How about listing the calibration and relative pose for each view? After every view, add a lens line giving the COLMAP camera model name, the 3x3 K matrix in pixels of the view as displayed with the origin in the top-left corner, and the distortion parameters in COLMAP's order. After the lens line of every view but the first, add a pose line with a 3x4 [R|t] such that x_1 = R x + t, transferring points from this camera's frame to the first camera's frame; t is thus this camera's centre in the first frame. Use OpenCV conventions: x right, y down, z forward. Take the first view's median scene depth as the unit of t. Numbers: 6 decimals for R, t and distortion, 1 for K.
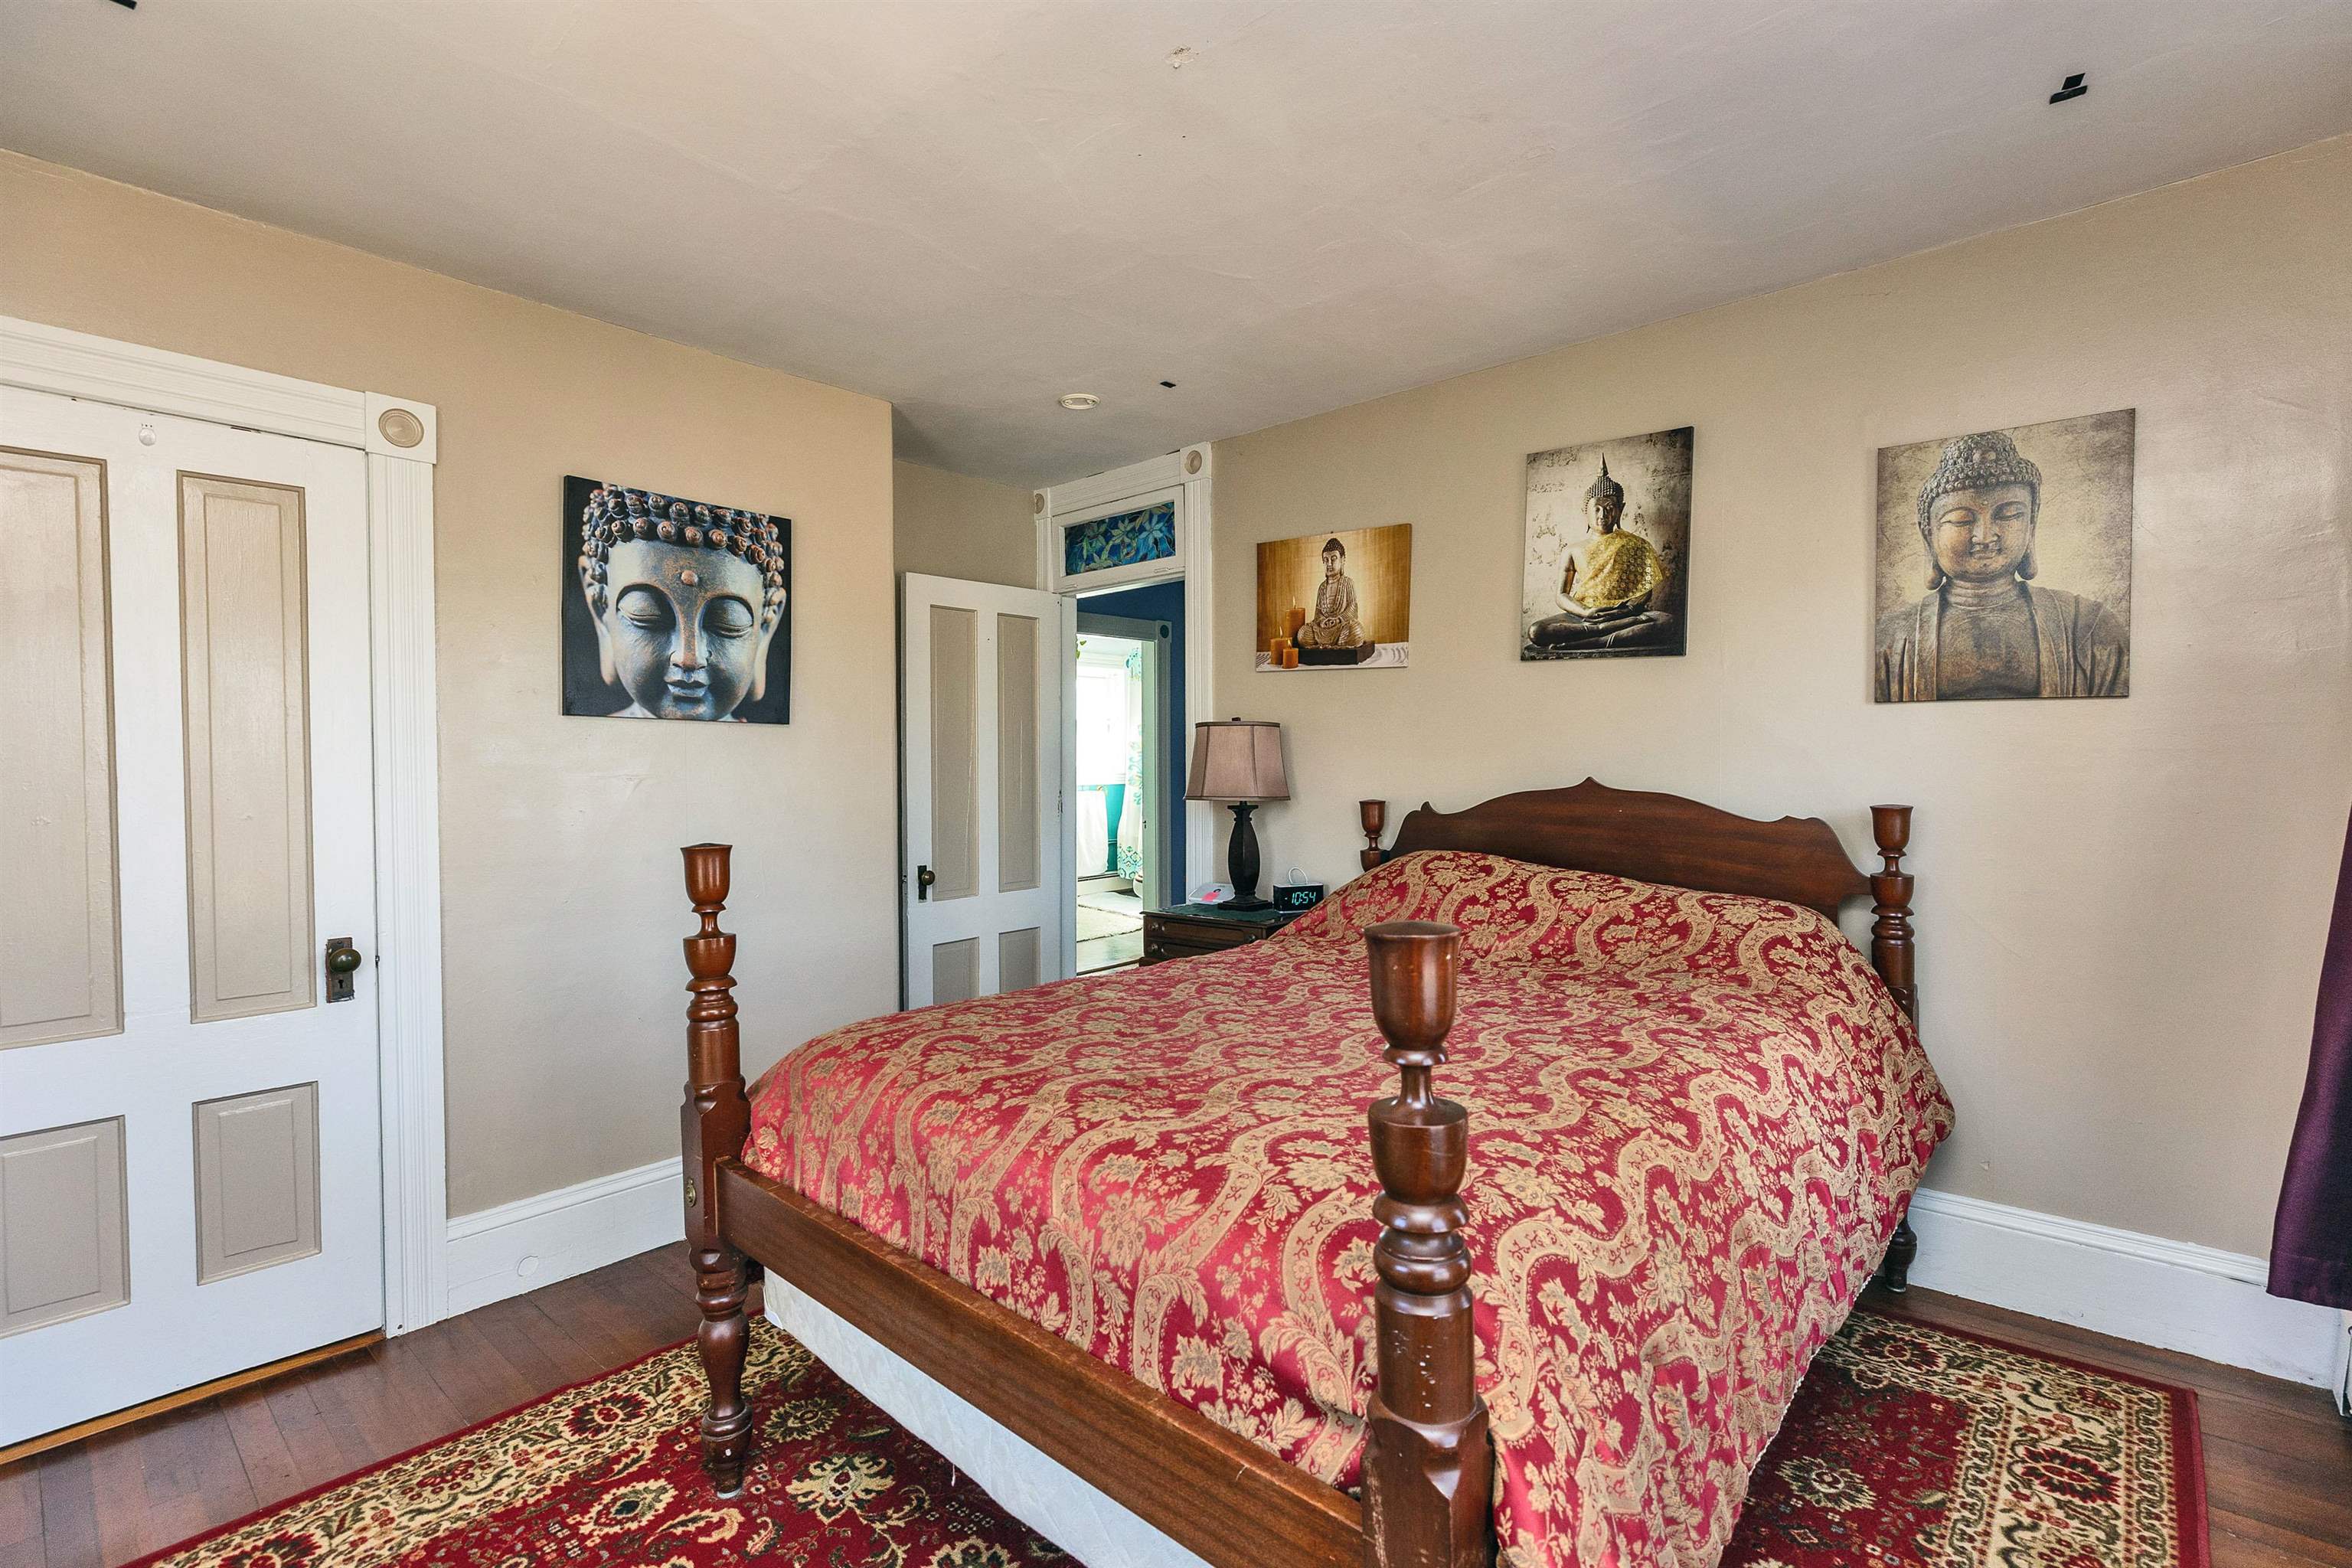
lens RADIAL K [[1052.7, 0, 1164.7], [0, 1052.7, 775.3], [0, 0, 1]] dist [0.001686, 0.000337]
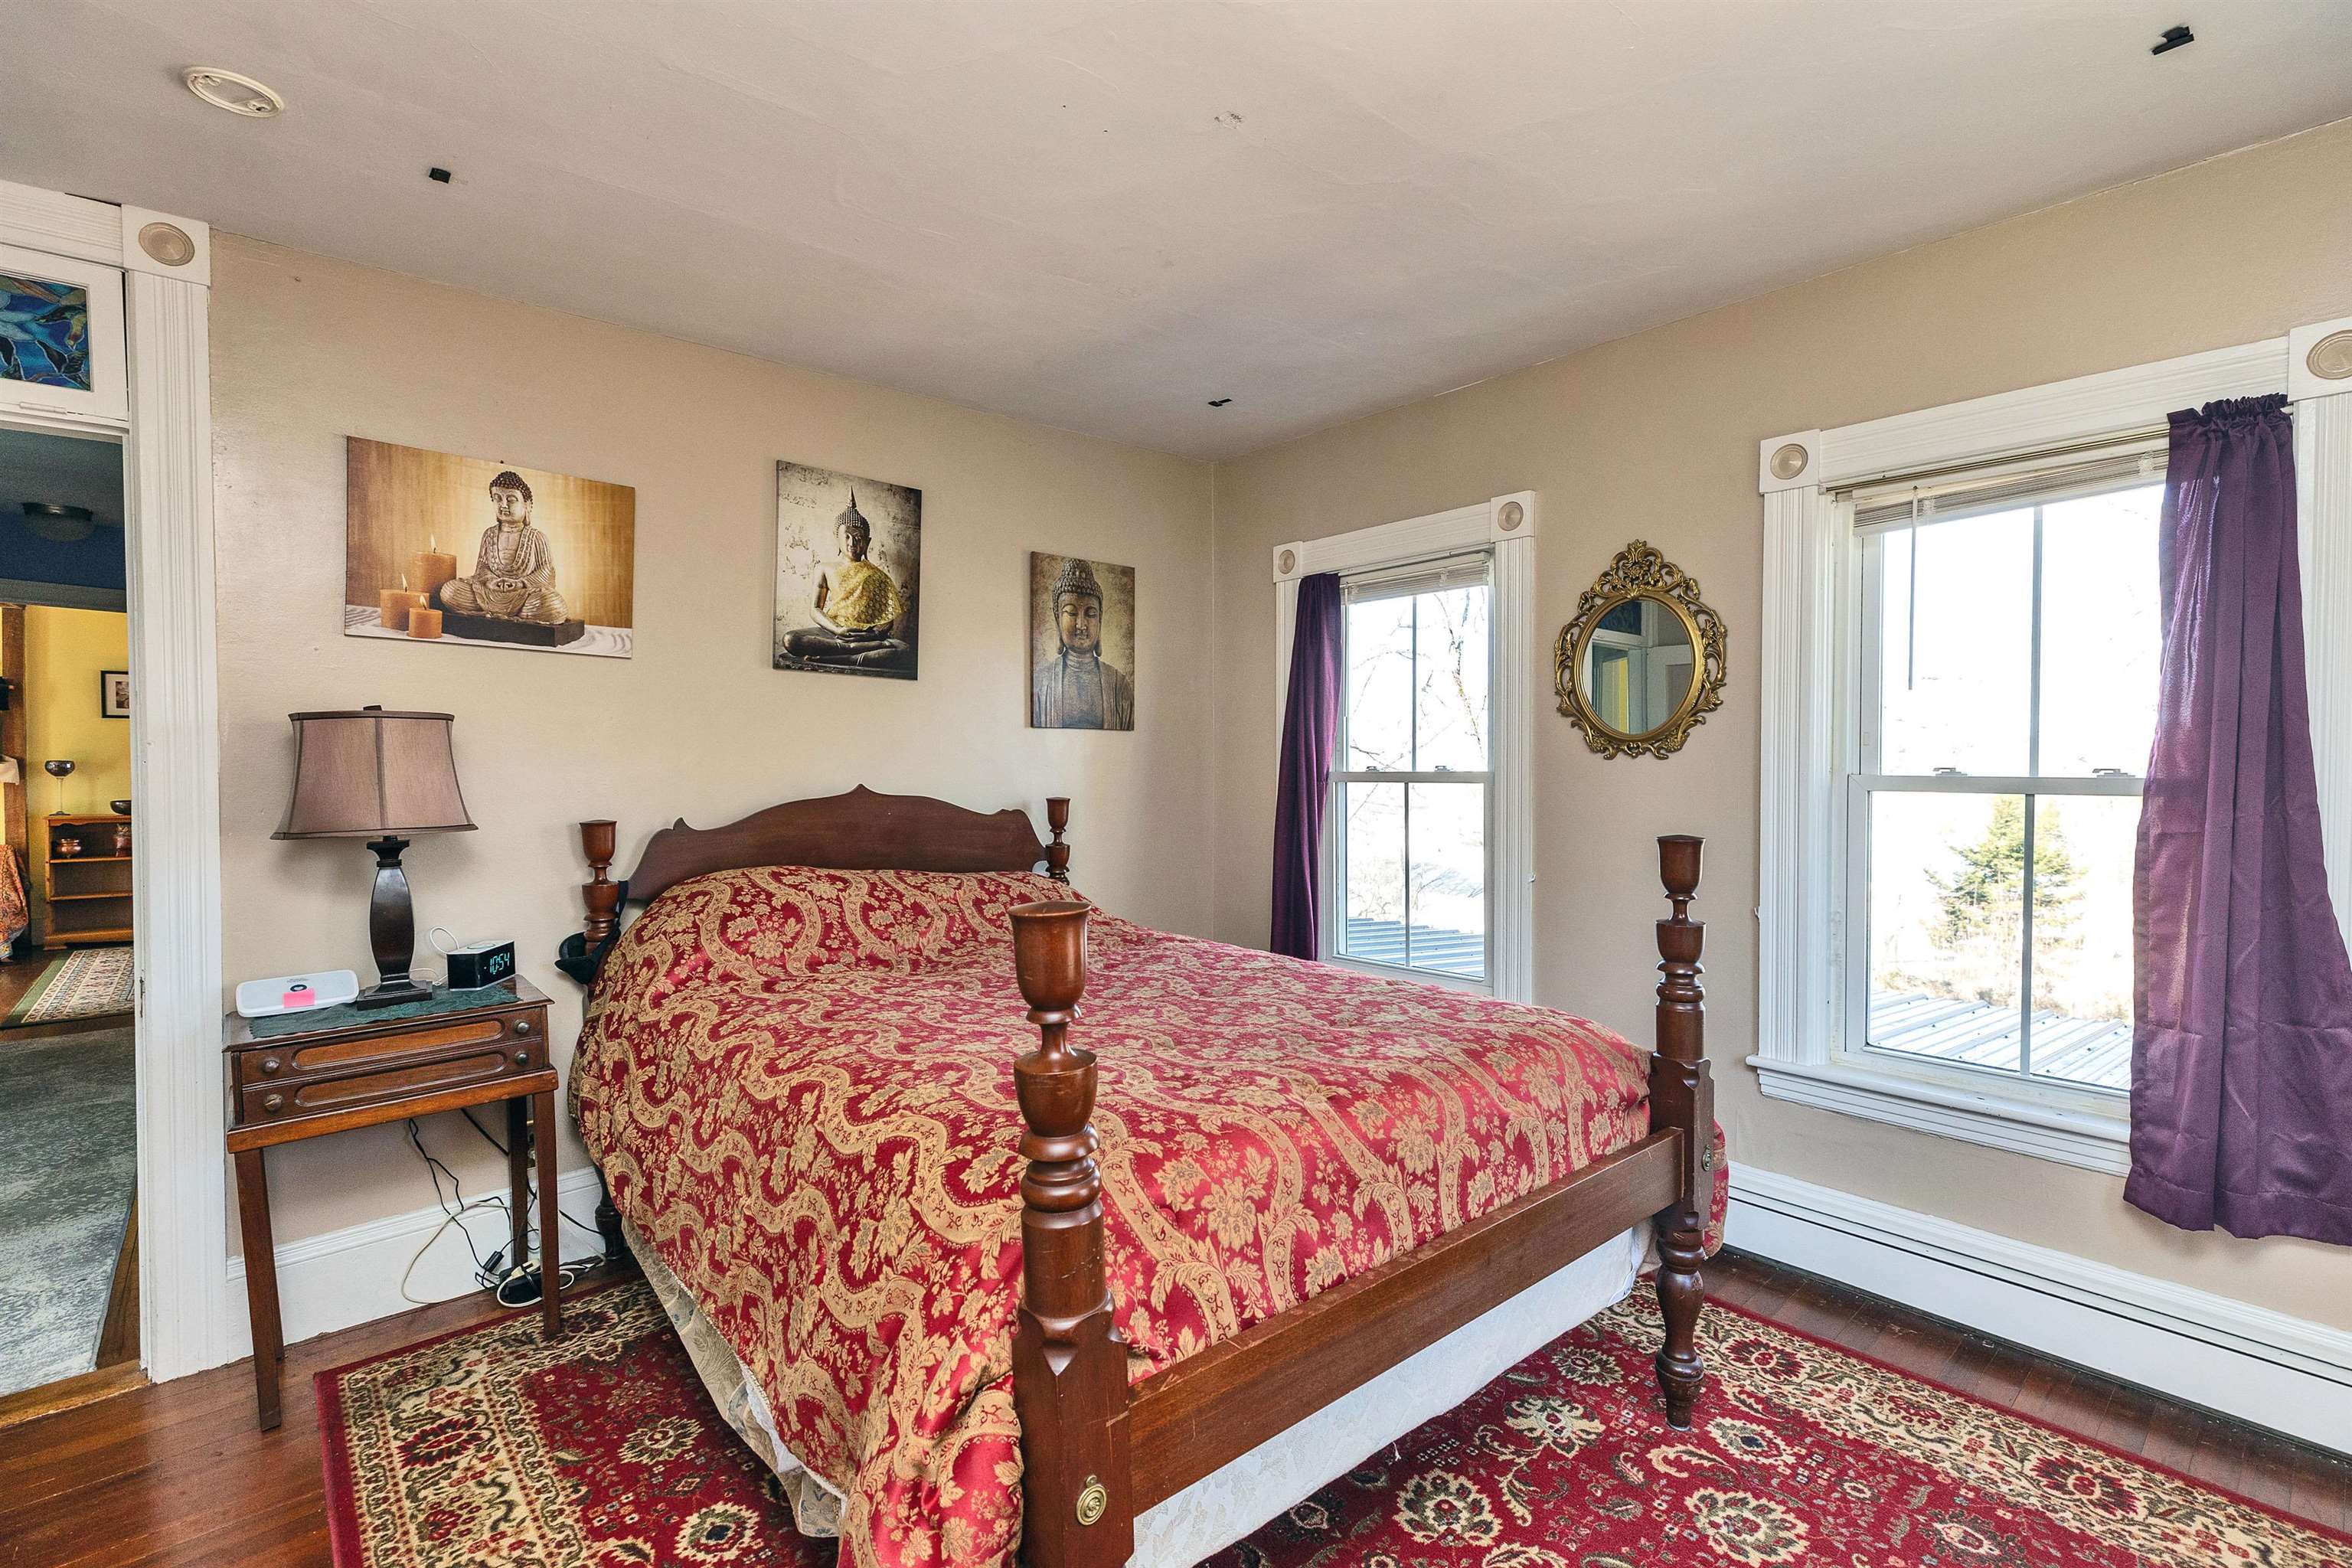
lens RADIAL K [[1052.7, 0, 1163.7], [0, 1052.7, 785.7], [0, 0, 1]] dist [0.001686, 0.000337]
pose [[0.132069, -0.013820, 0.991144, -0.632559], [0.026965, 0.999583, 0.010344, 0.000632], [-0.990874, 0.025360, 0.132387, 0.552086]]
